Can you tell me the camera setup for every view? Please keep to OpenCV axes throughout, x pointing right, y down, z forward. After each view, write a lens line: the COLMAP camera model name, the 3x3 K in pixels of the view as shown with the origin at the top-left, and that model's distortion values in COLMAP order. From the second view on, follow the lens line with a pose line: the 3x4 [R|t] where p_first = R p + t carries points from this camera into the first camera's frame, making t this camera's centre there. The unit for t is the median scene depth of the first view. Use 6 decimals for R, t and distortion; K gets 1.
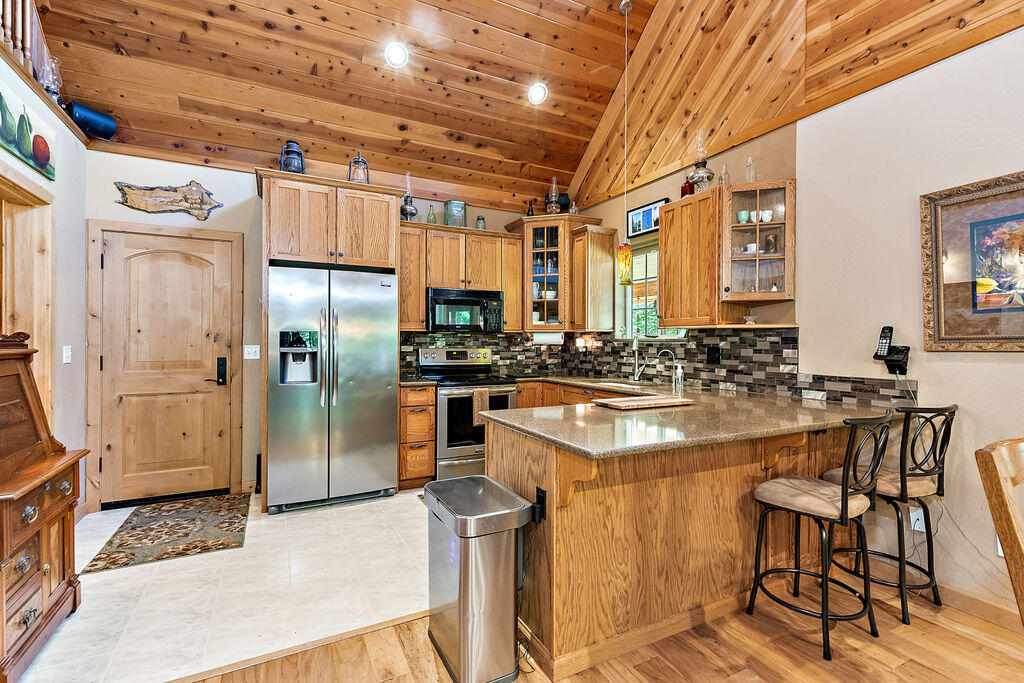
lens RADIAL K [[467.9, 0, 512.2], [0, 467.9, 337.3], [0, 0, 1]] dist [0.004625, 0.000253]
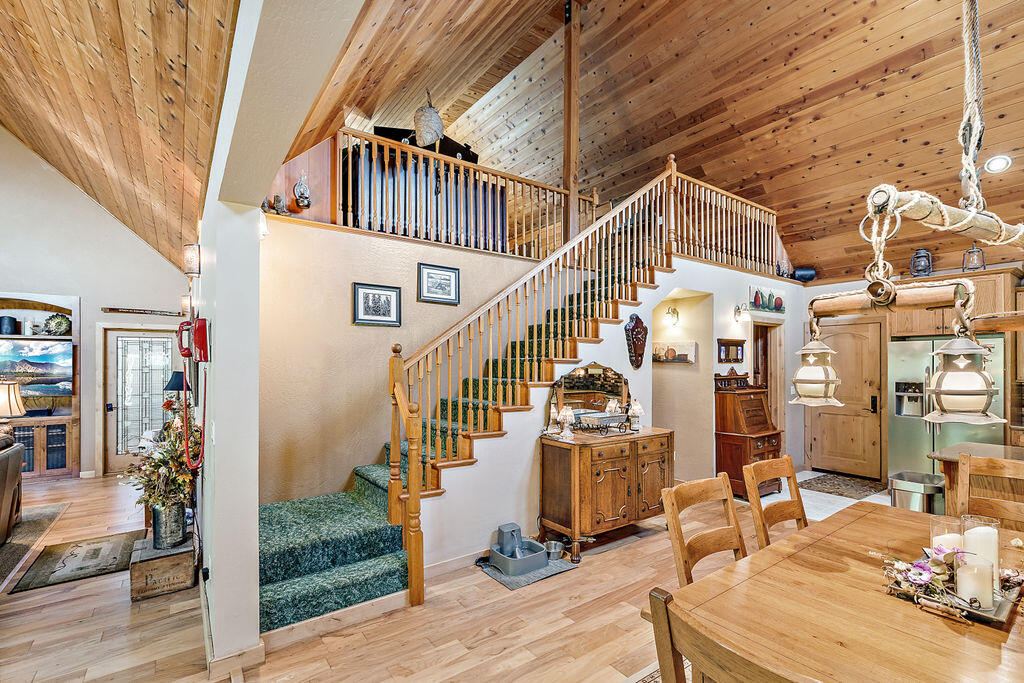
lens RADIAL K [[467.9, 0, 521.6], [0, 467.9, 362.6], [0, 0, 1]] dist [0.004625, 0.000253]
pose [[0.164317, -0.006847, -0.986384, 0.843549], [0.002572, 0.999975, -0.006512, -0.070170], [0.986404, -0.001467, 0.164330, -0.501445]]
